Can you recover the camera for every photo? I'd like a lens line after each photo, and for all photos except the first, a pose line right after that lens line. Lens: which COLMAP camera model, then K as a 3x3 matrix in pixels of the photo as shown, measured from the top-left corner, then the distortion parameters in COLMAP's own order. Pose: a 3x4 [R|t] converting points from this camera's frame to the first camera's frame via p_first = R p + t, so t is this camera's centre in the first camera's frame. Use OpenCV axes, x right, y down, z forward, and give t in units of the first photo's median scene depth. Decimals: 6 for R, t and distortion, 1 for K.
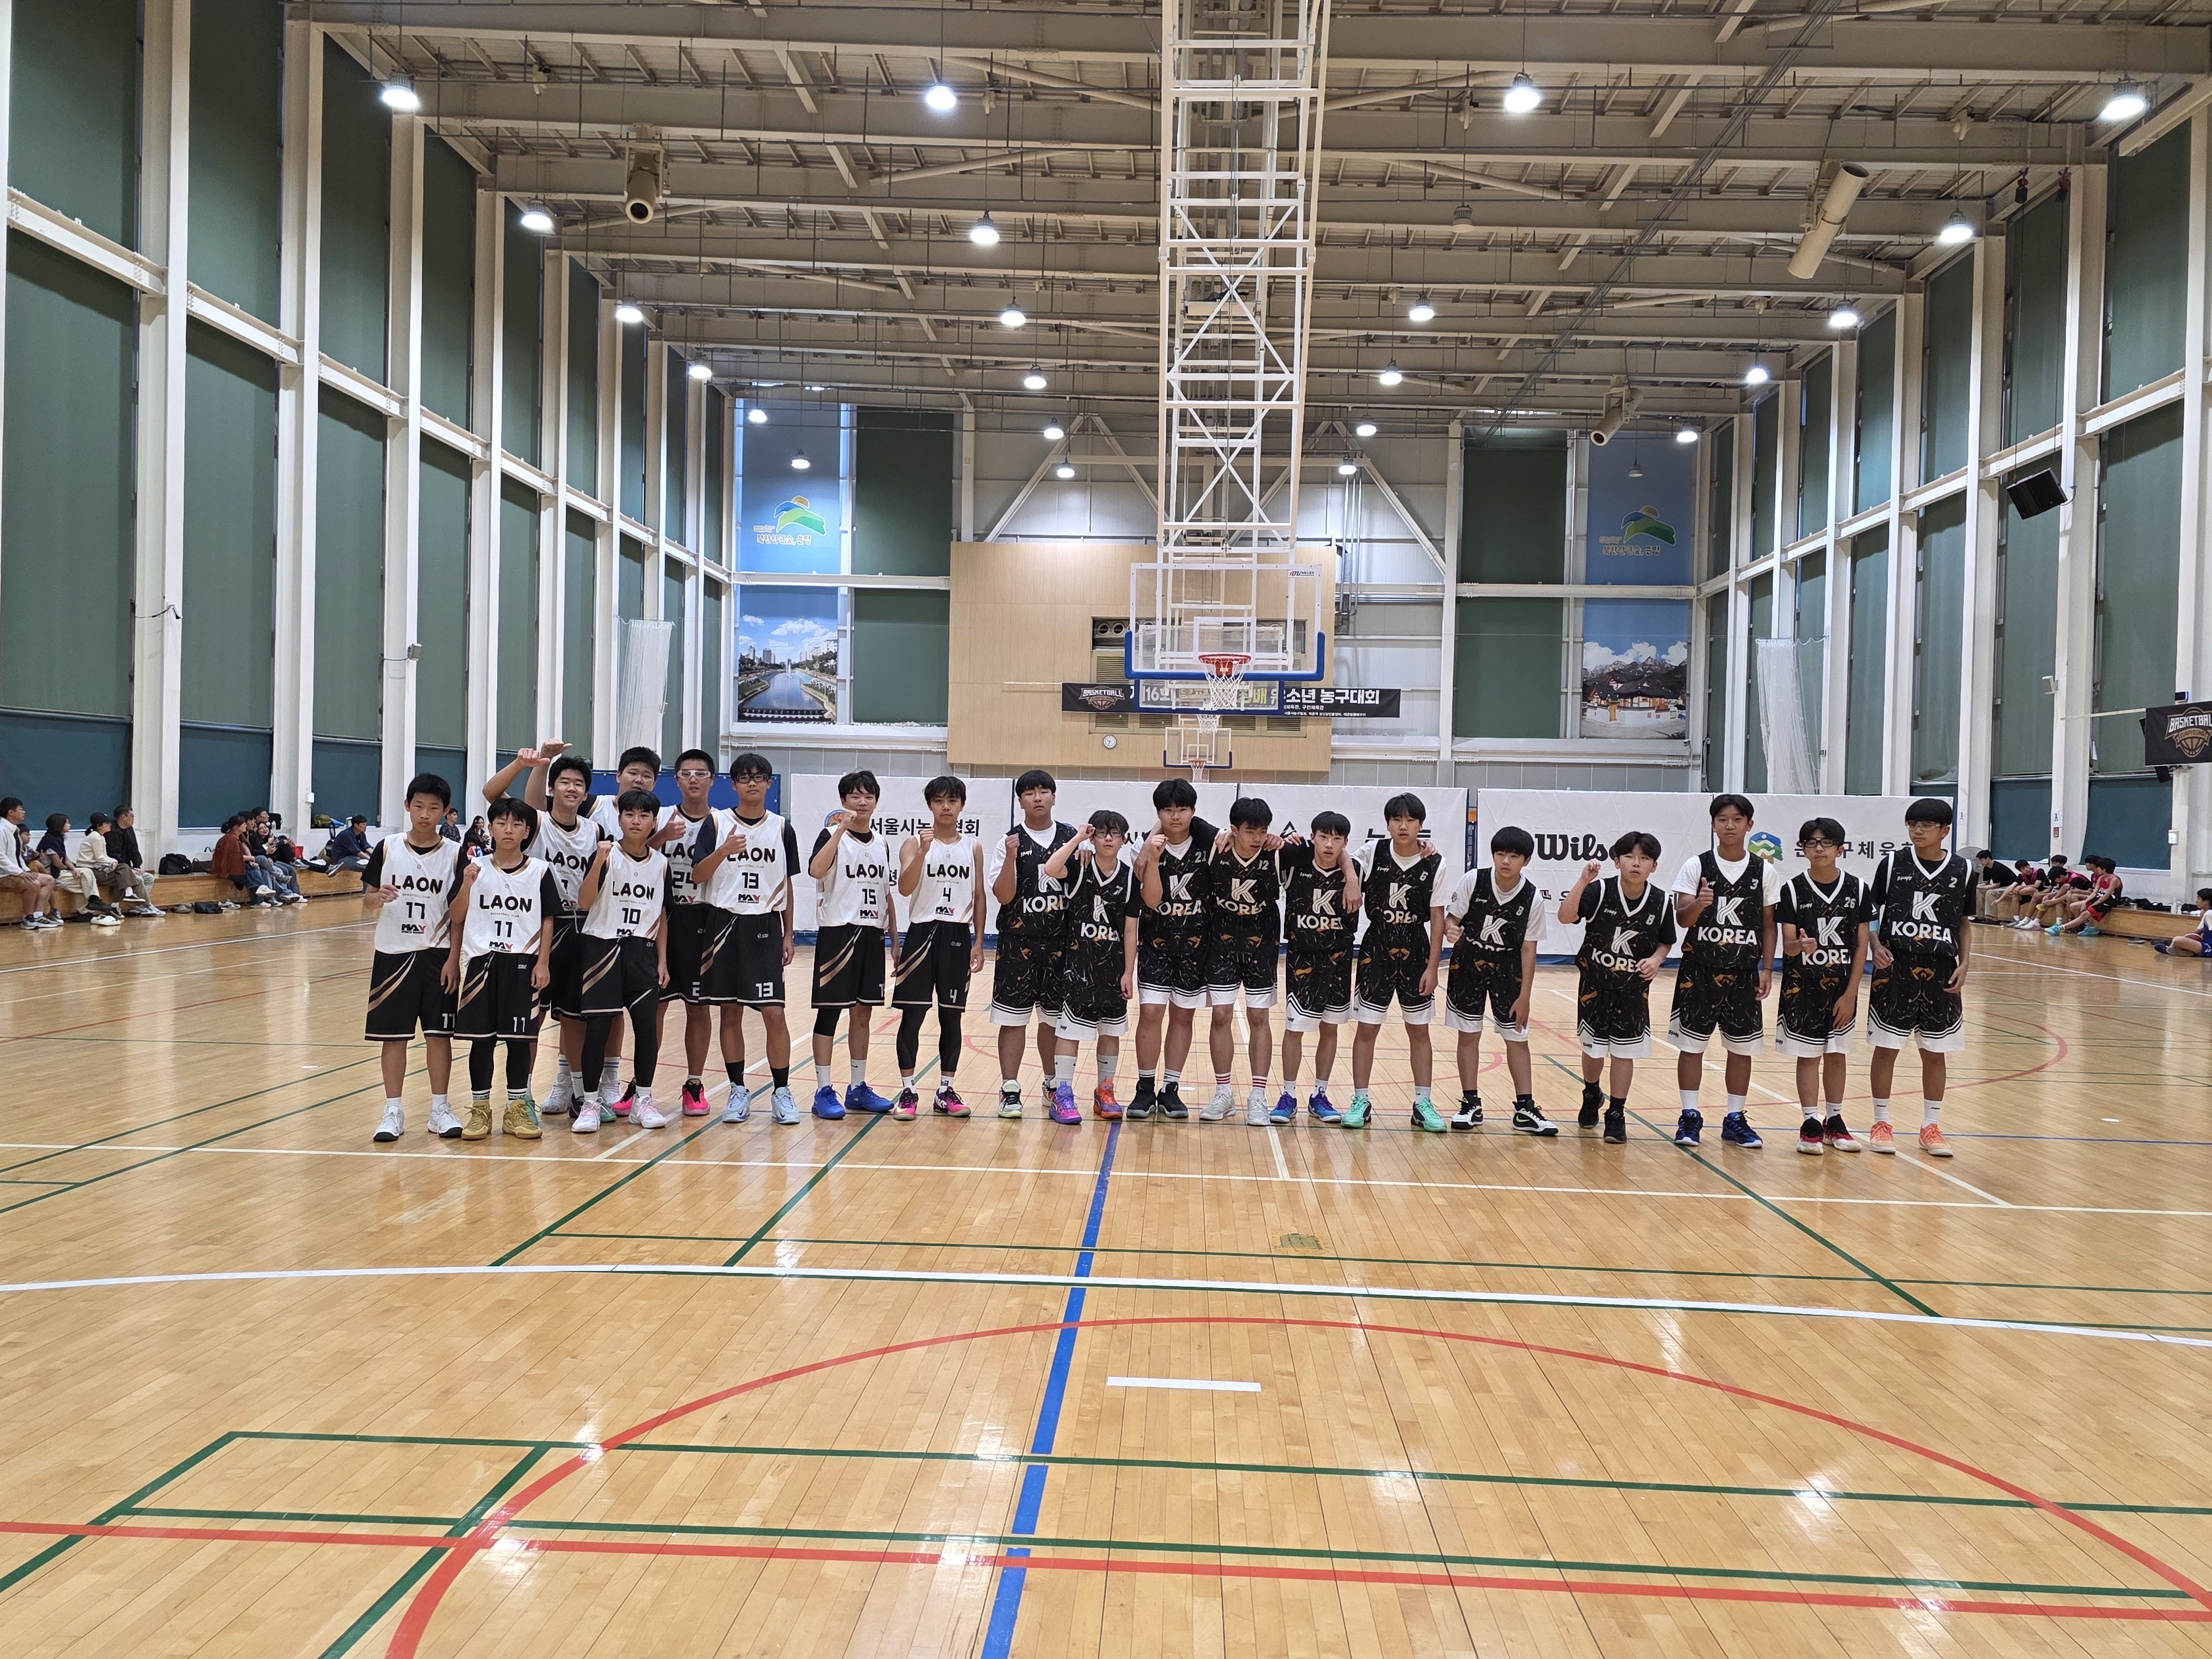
lens RADIAL K [[1742.1, 0, 1098.8], [0, 1742.1, 849.0], [0, 0, 1]] dist [0.116138, -0.000446]
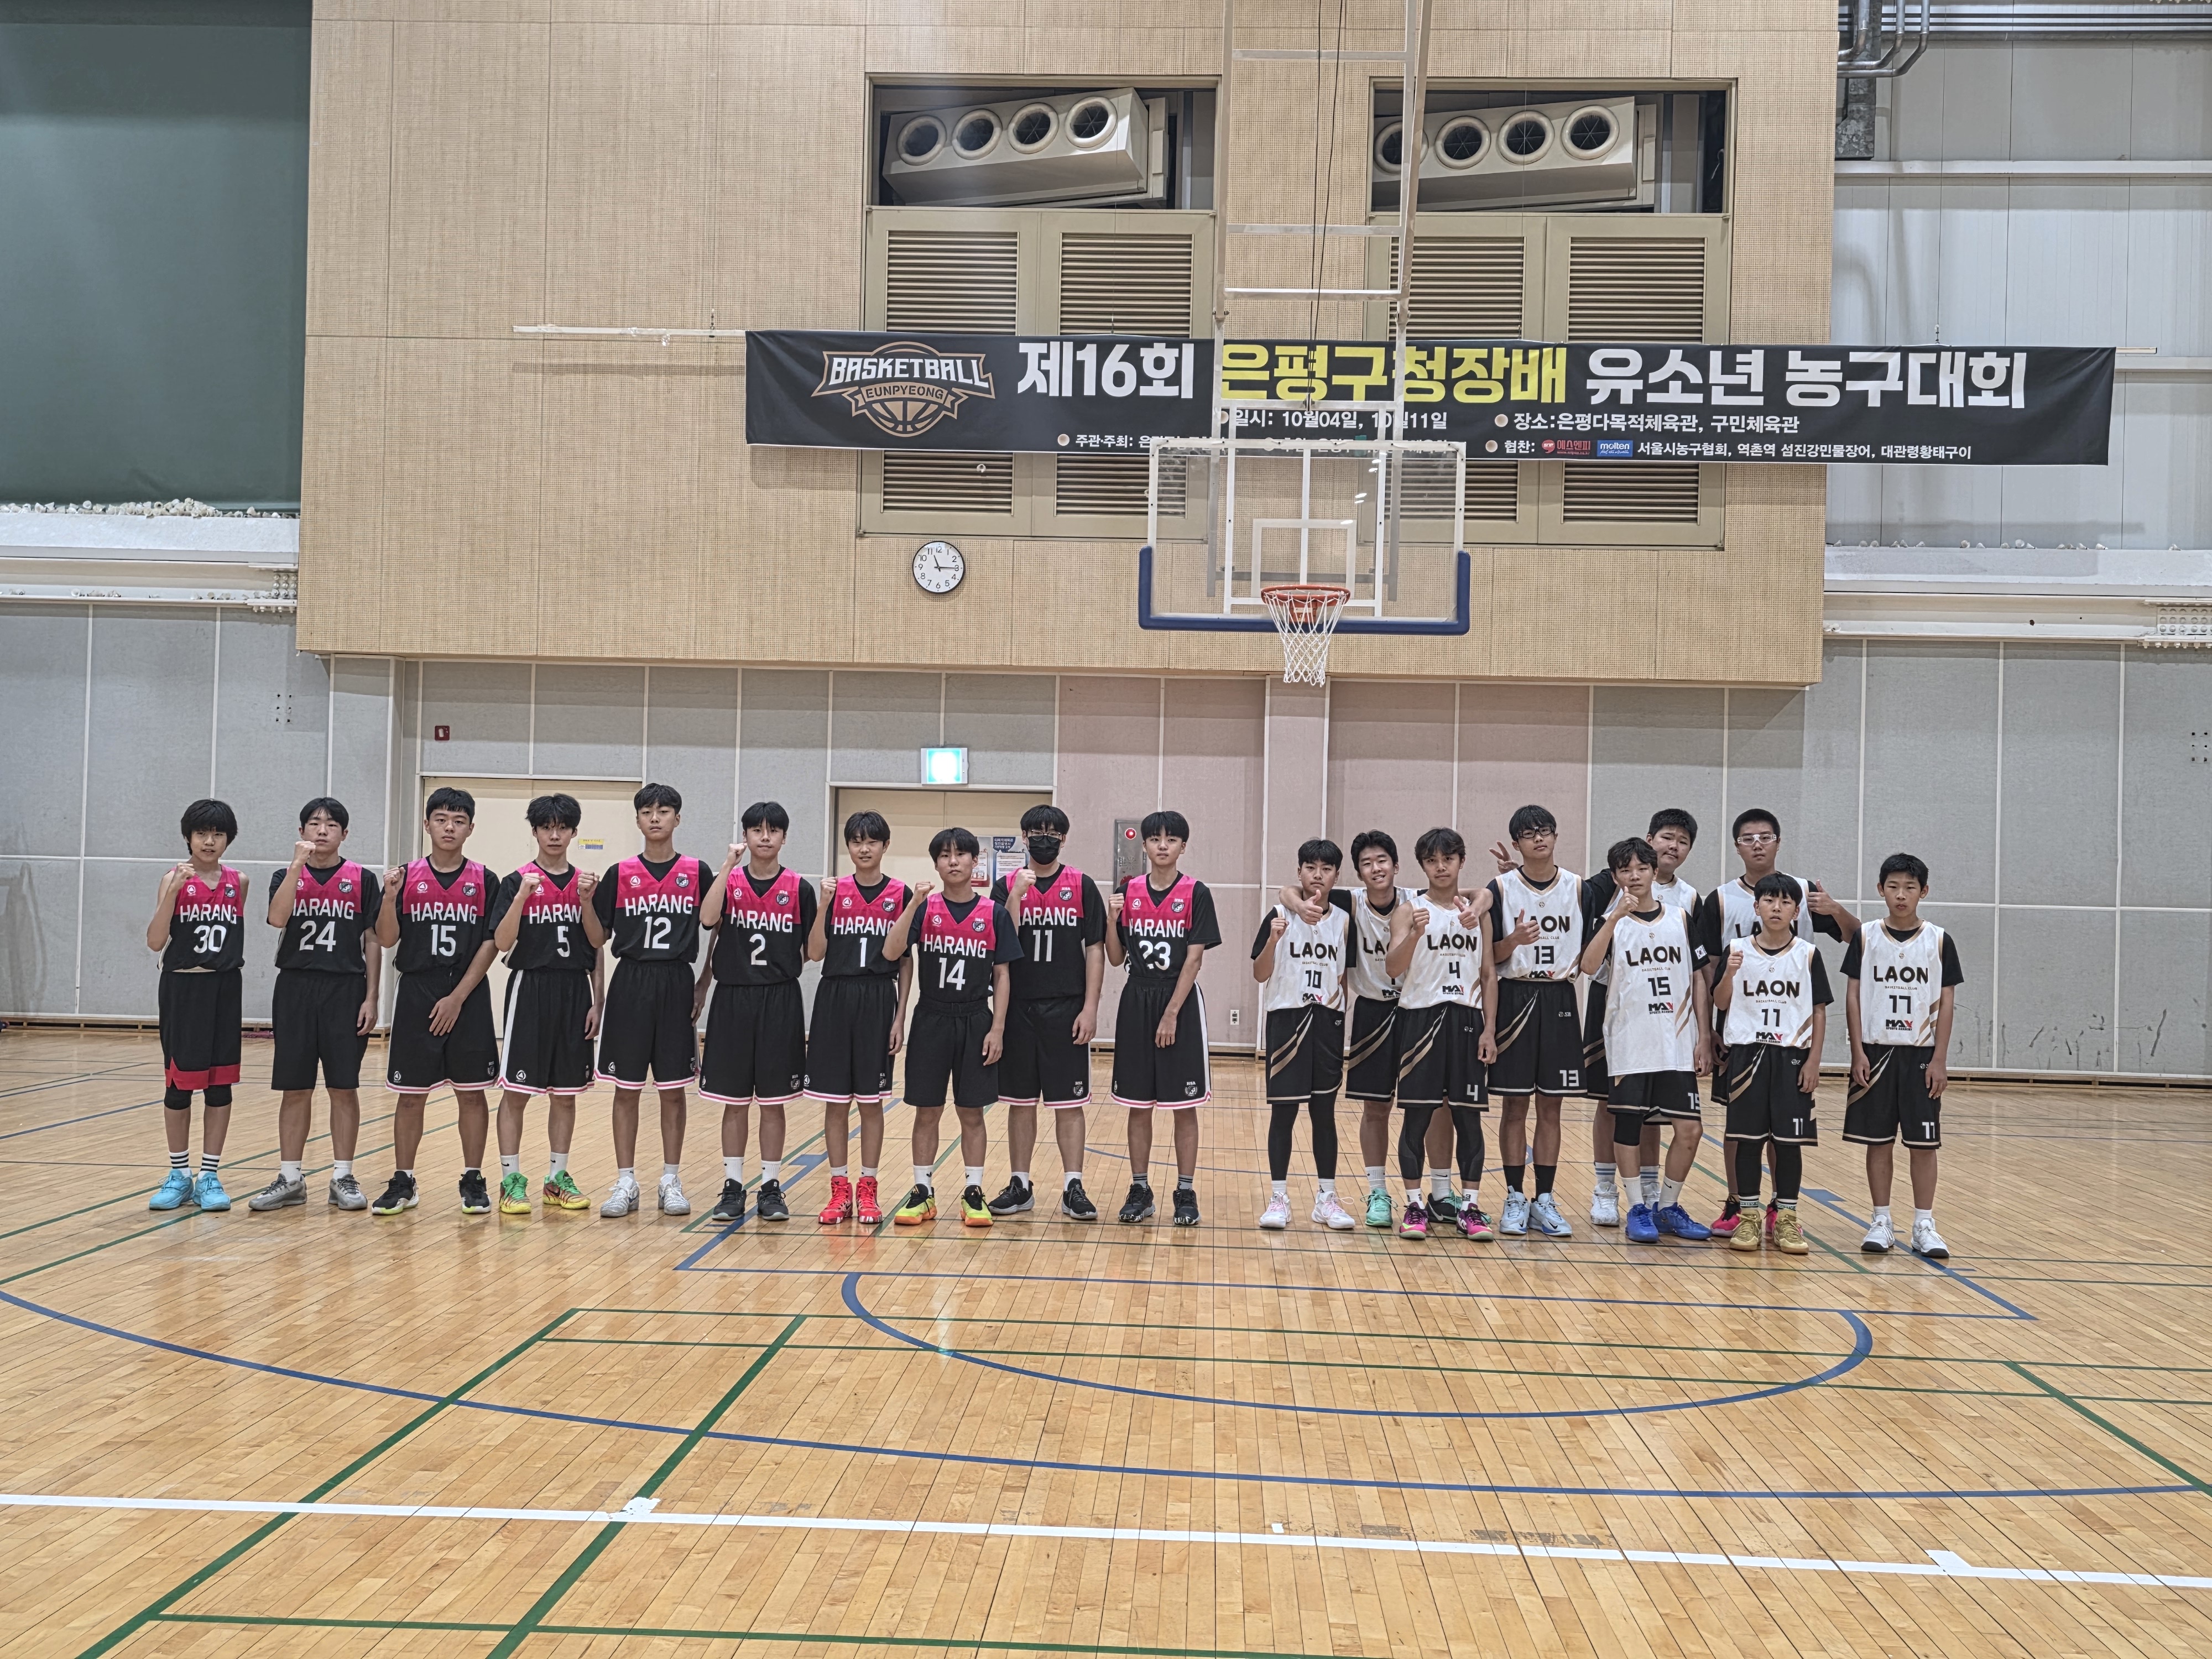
lens RADIAL K [[2262.3, 0, 1106.0], [0, 2262.3, 829.5], [0, 0, 1]] dist [0.164619, -0.343925]
pose [[0.999962, 0.001313, -0.008575, 0.033118], [-0.001585, 0.999492, -0.031816, -0.012935], [0.008529, 0.031828, 0.999457, 0.663556]]
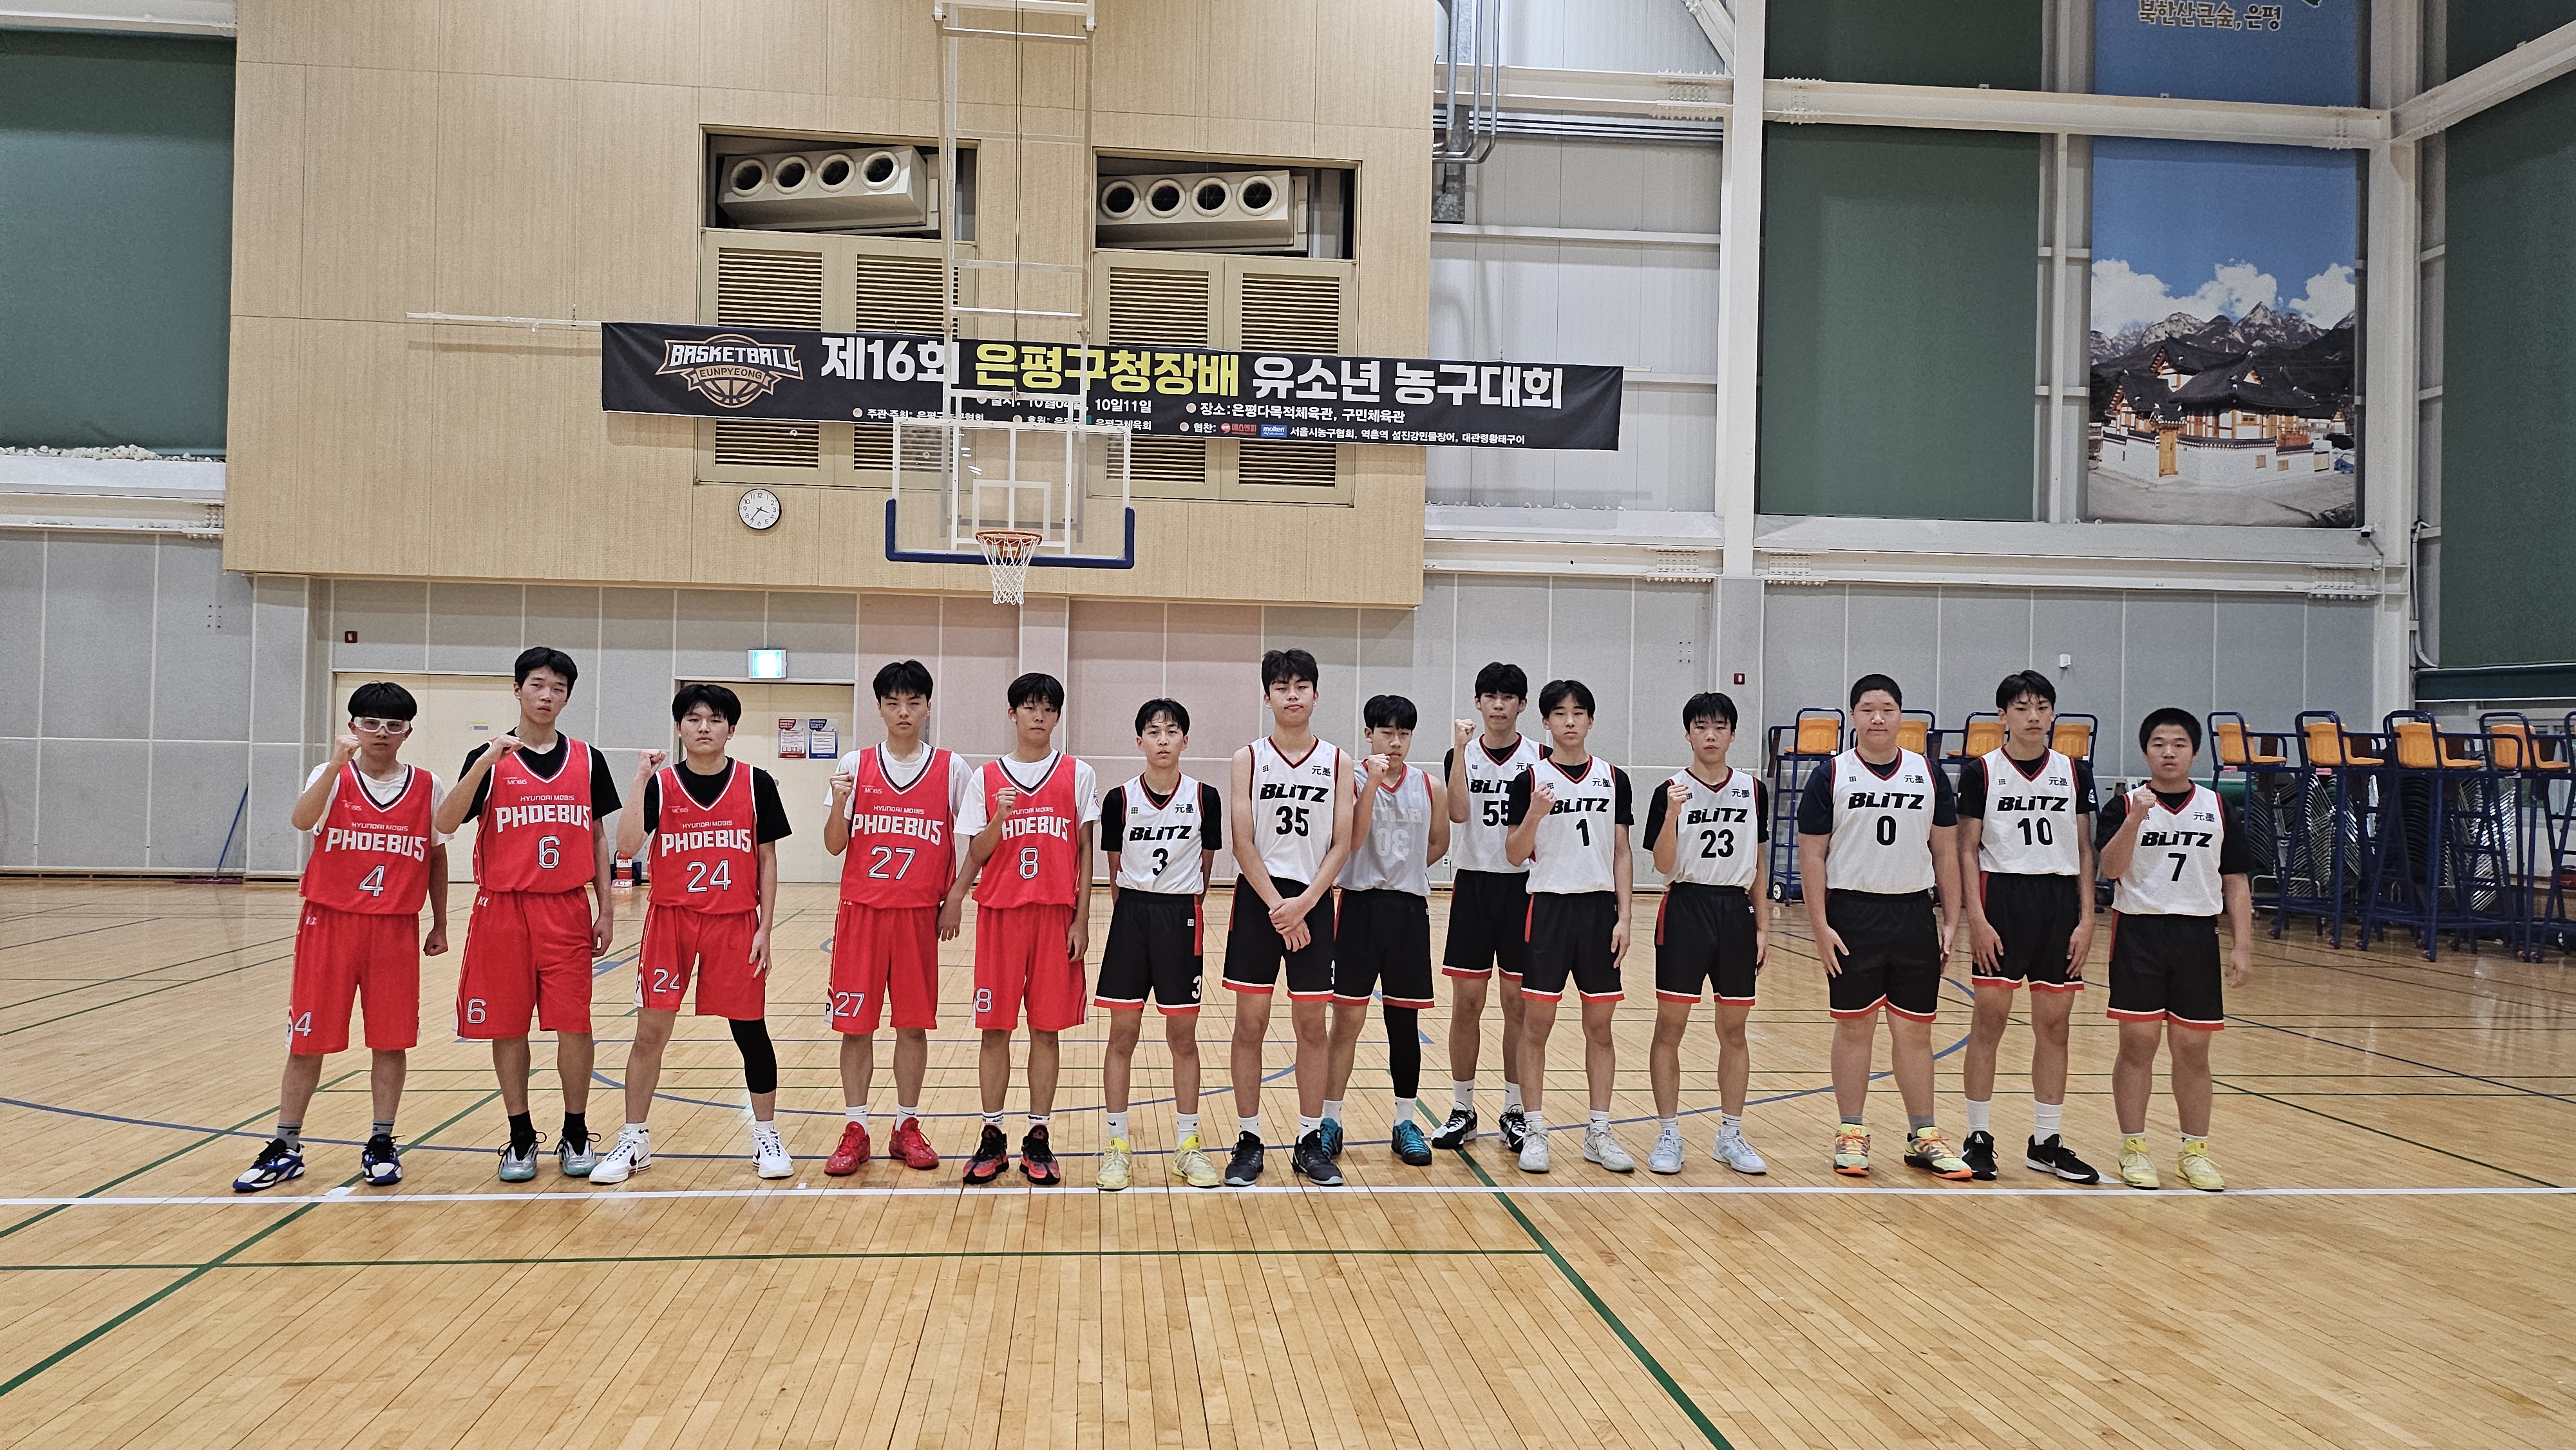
lens RADIAL K [[1802.4, 0, 1245.7], [0, 1802.4, 718.9], [0, 0, 1]] dist [0.103804, -0.110044]
pose [[0.991934, -0.001652, 0.126742, 0.052613], [0.005372, 0.999564, -0.029020, -0.012003], [-0.126638, 0.029467, 0.991511, 0.644964]]
